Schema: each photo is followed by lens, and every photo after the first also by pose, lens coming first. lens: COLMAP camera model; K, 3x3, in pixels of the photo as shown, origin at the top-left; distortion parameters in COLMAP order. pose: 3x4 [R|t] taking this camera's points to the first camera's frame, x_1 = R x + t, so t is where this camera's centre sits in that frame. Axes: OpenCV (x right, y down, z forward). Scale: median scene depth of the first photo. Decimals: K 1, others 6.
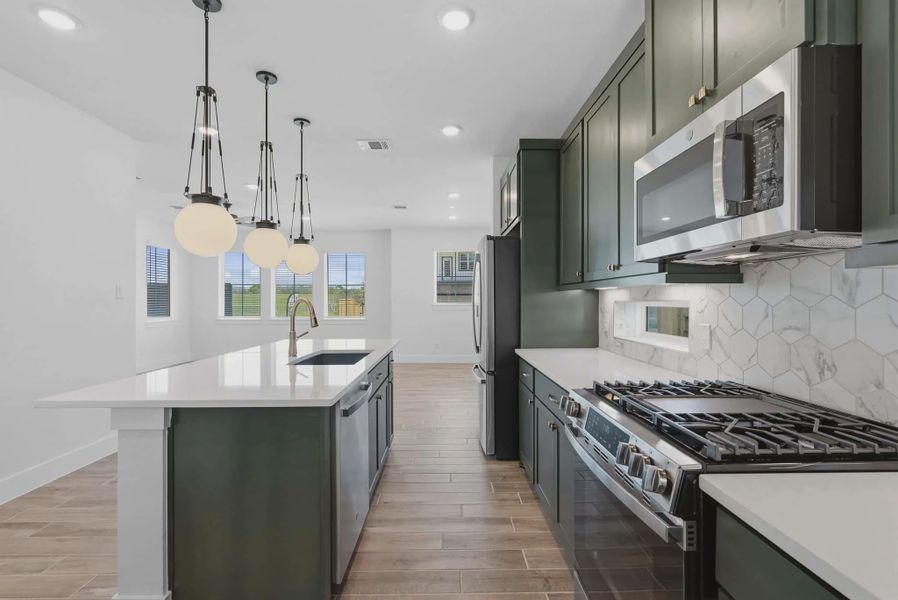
lens RADIAL K [[383.1, 0, 467.0], [0, 383.1, 300.9], [0, 0, 1]] dist [0.000333, 0.000112]
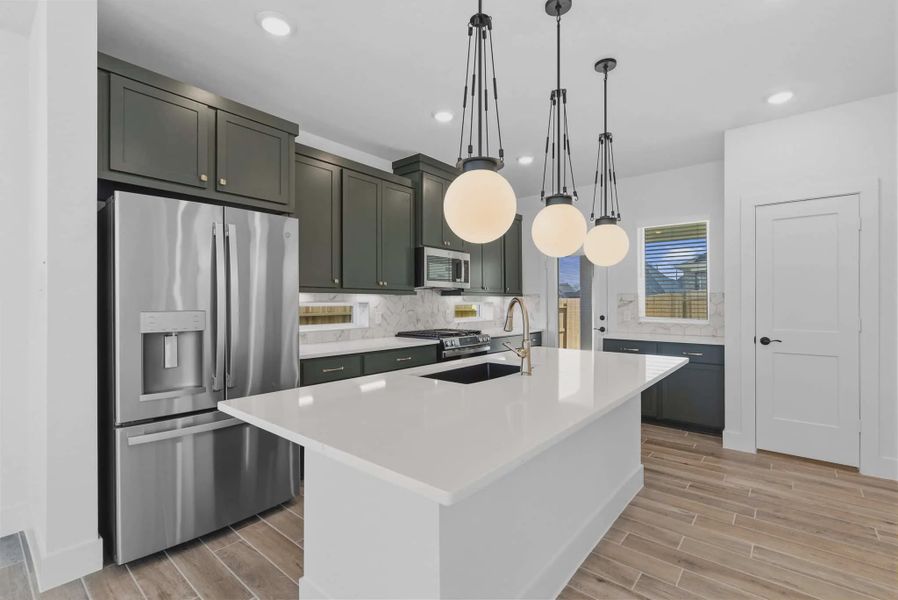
lens RADIAL K [[445.0, 0, 442.5], [0, 445.0, 299.9], [0, 0, 1]] dist [0.029000, -0.000104]
pose [[-0.741206, 0.012152, 0.671168, -1.523202], [0.007917, 0.999925, -0.009361, 0.017432], [-0.671231, -0.001625, -0.741246, 2.923708]]
